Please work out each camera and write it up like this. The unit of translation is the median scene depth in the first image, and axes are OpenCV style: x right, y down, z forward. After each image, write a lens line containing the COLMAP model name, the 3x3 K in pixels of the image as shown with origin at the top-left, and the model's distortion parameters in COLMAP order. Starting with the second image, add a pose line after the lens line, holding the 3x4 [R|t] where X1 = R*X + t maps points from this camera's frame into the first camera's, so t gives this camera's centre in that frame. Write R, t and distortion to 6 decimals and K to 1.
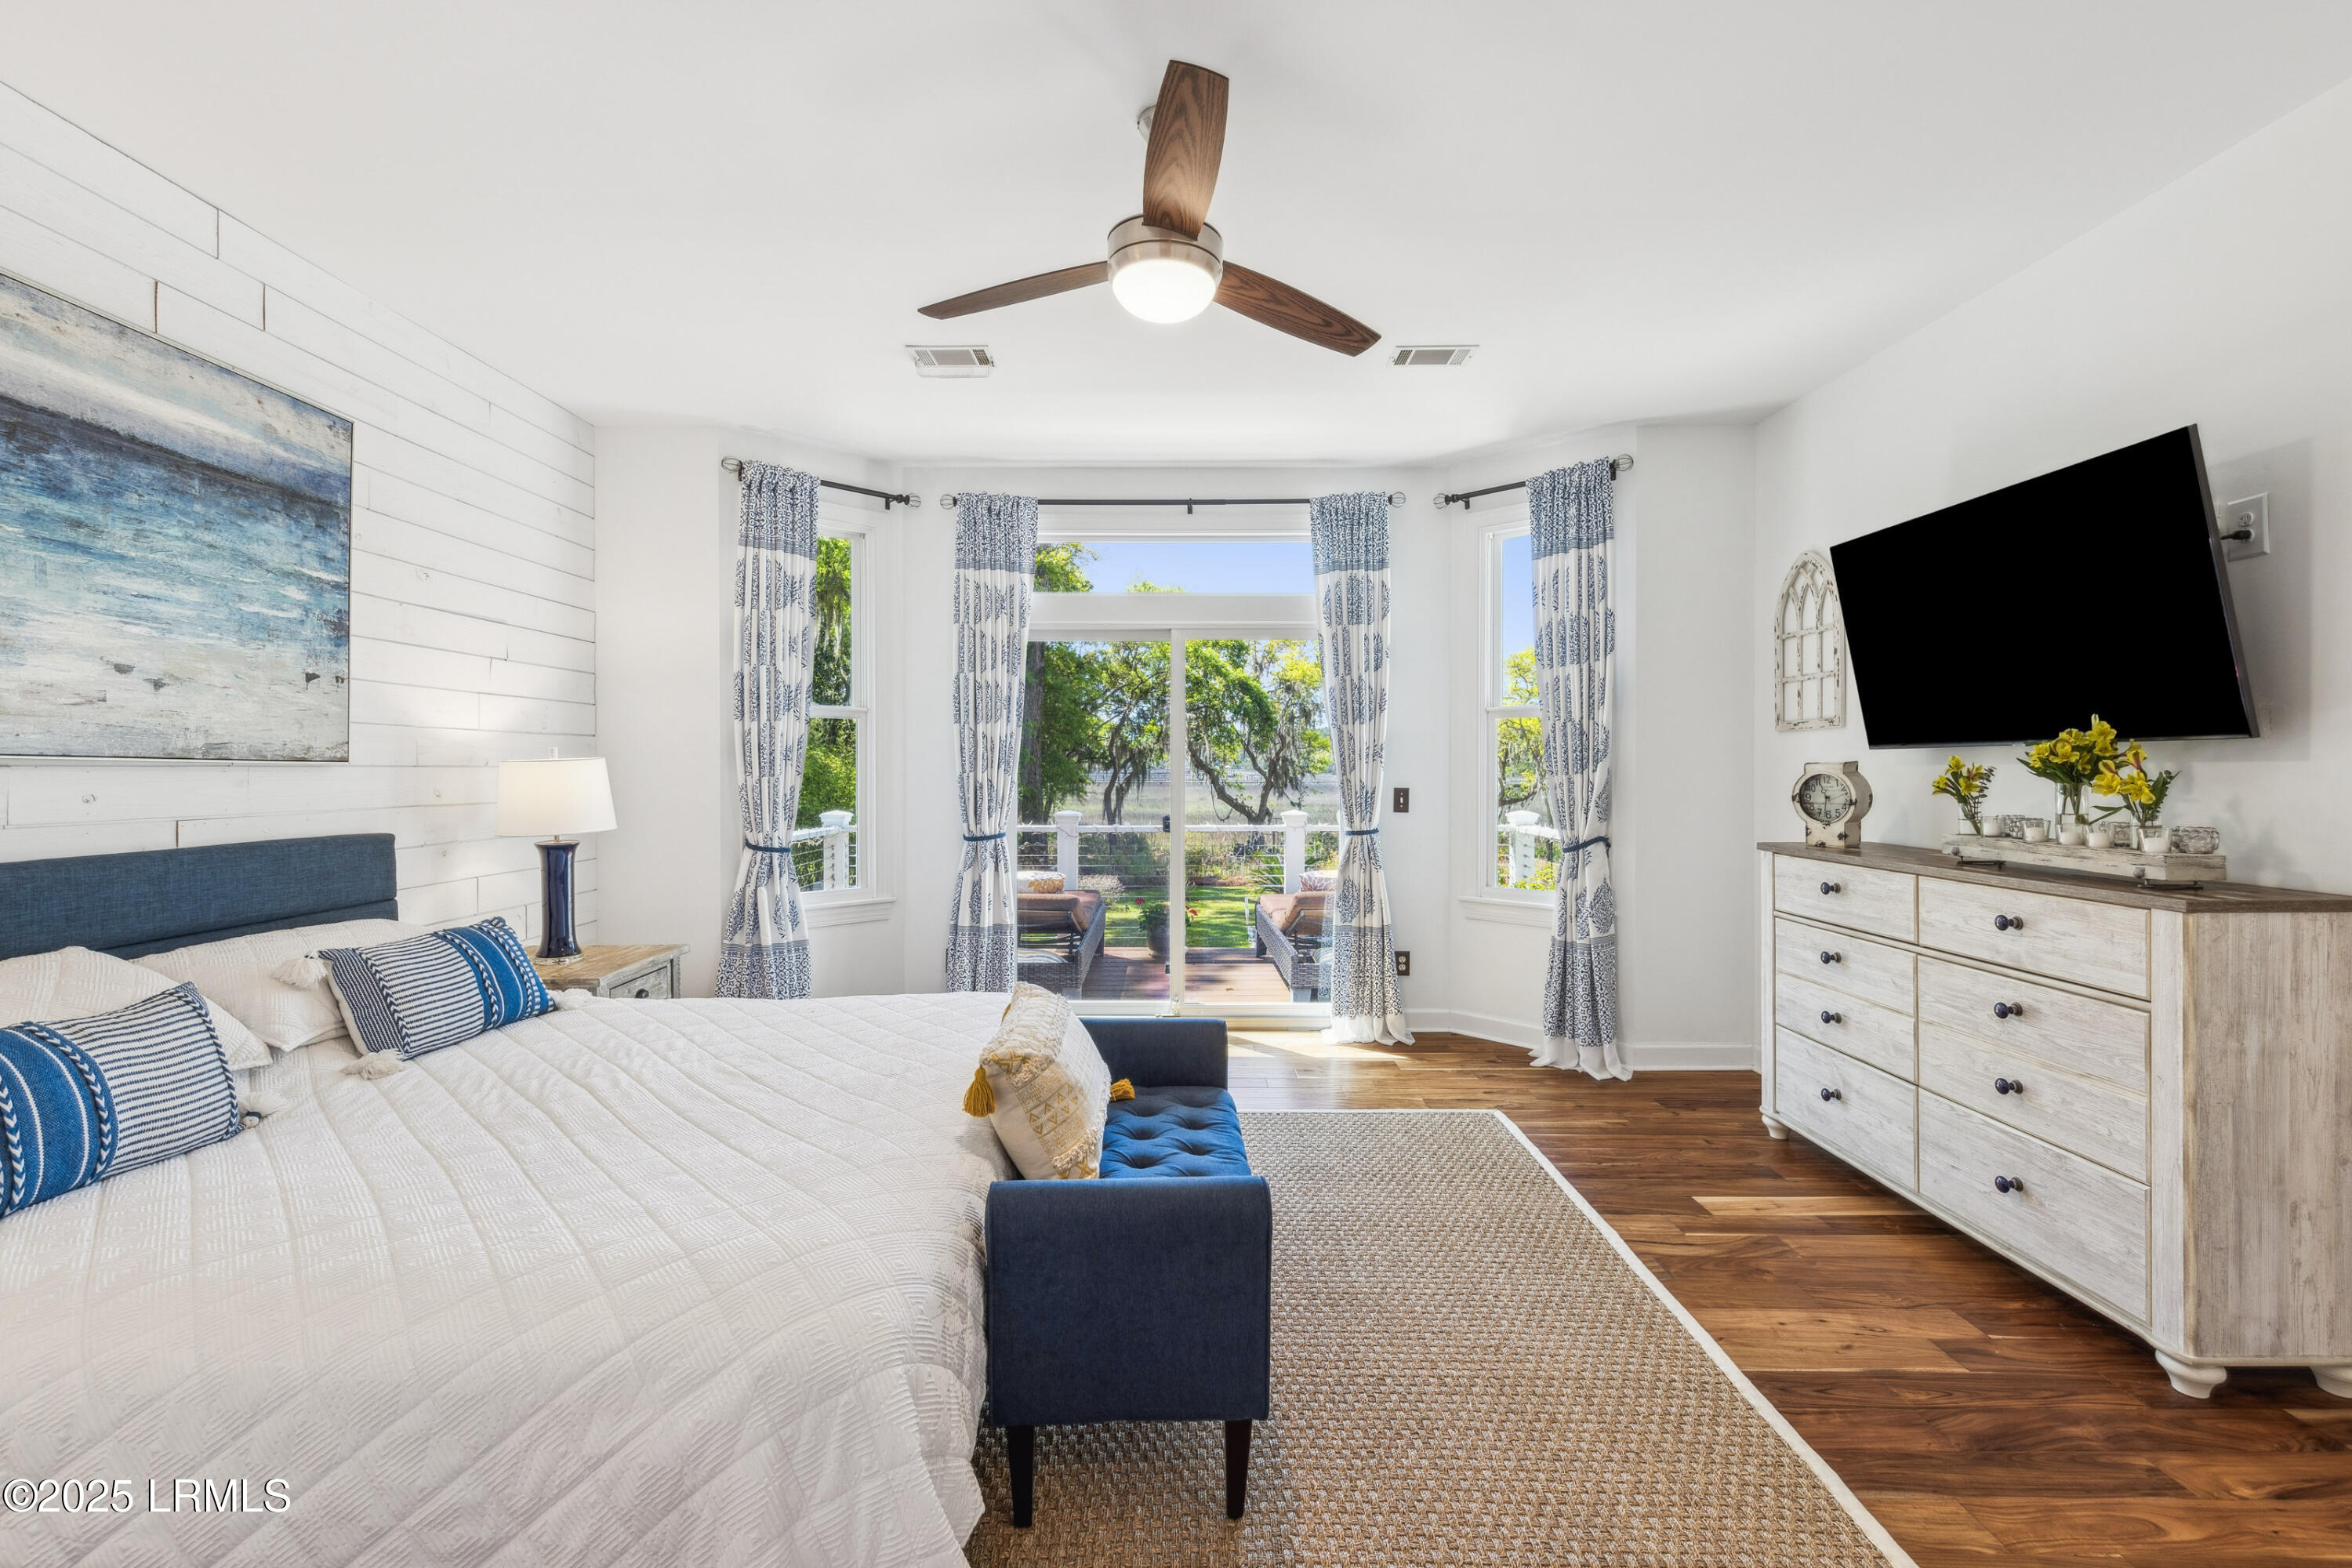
lens RADIAL K [[1029.5, 0, 1171.9], [0, 1029.5, 771.5], [0, 0, 1]] dist [0.005390, 0.000042]
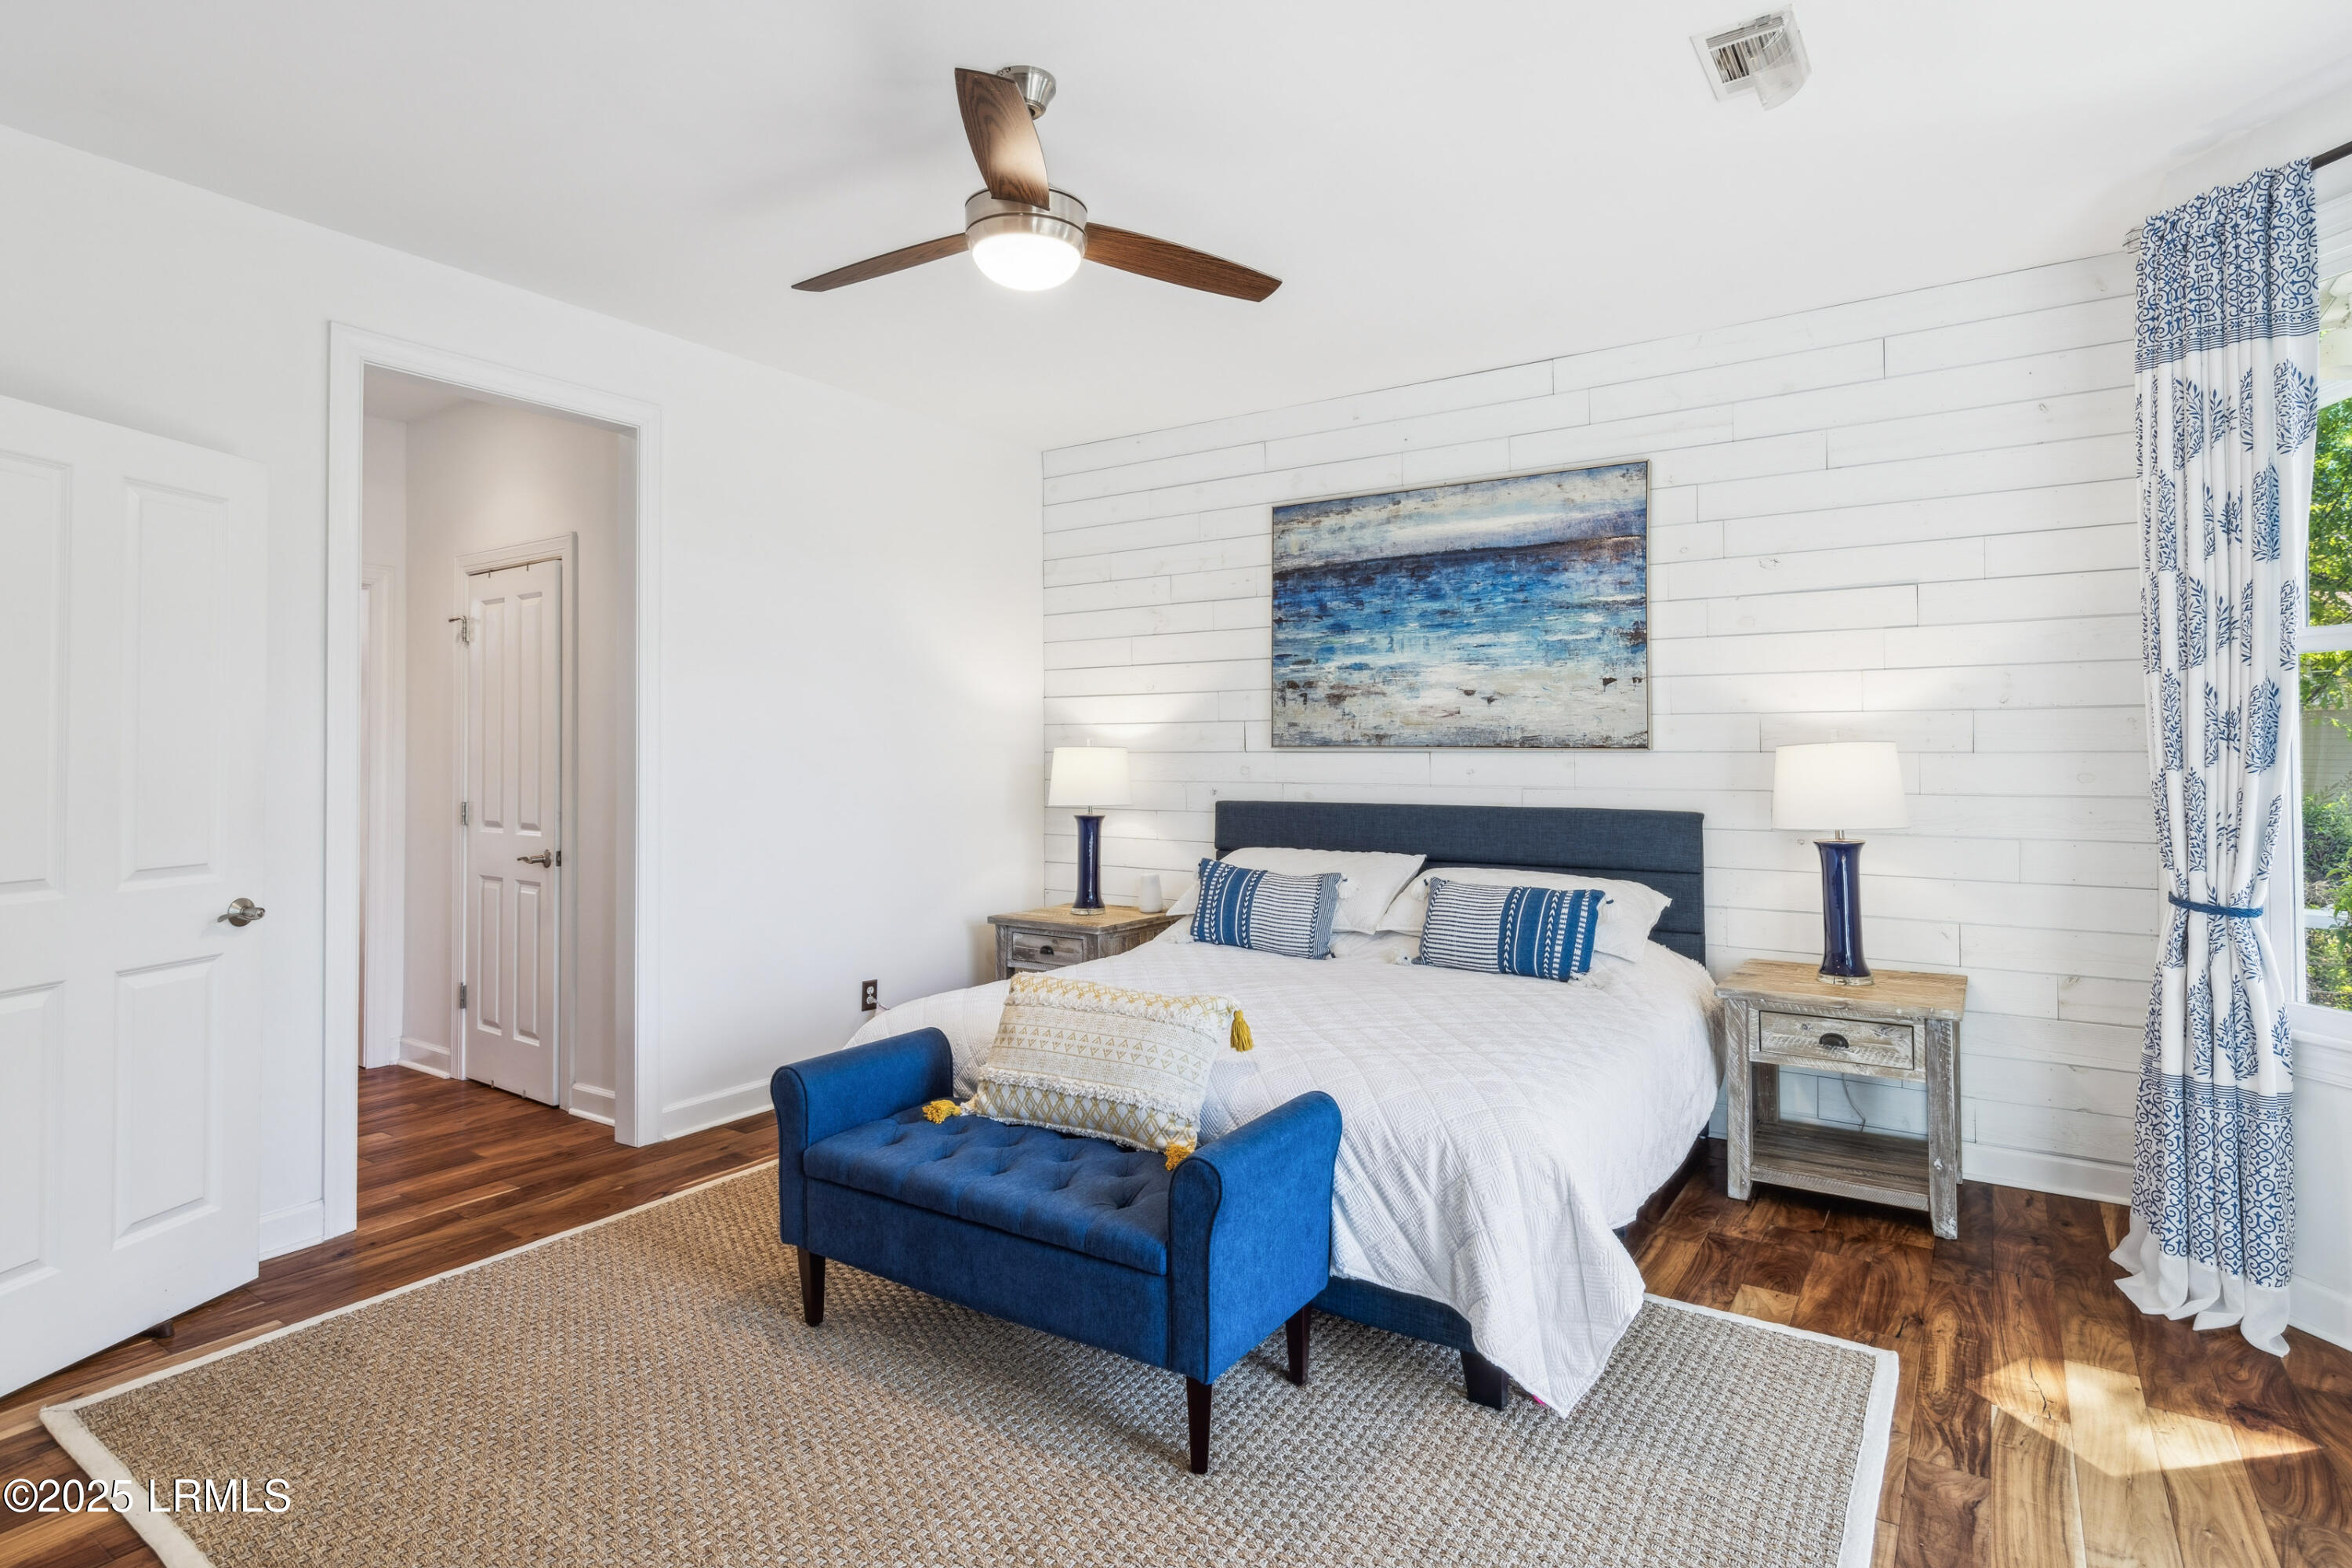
lens RADIAL K [[1180.8, 0, 1162.7], [0, 1180.8, 737.7], [0, 0, 1]] dist [-0.000595, 0.001792]
pose [[-0.574044, 0.000352, -0.818825, 0.705353], [0.000747, 1.000000, -0.000094, -0.024720], [0.818824, -0.000665, -0.574044, 1.483900]]
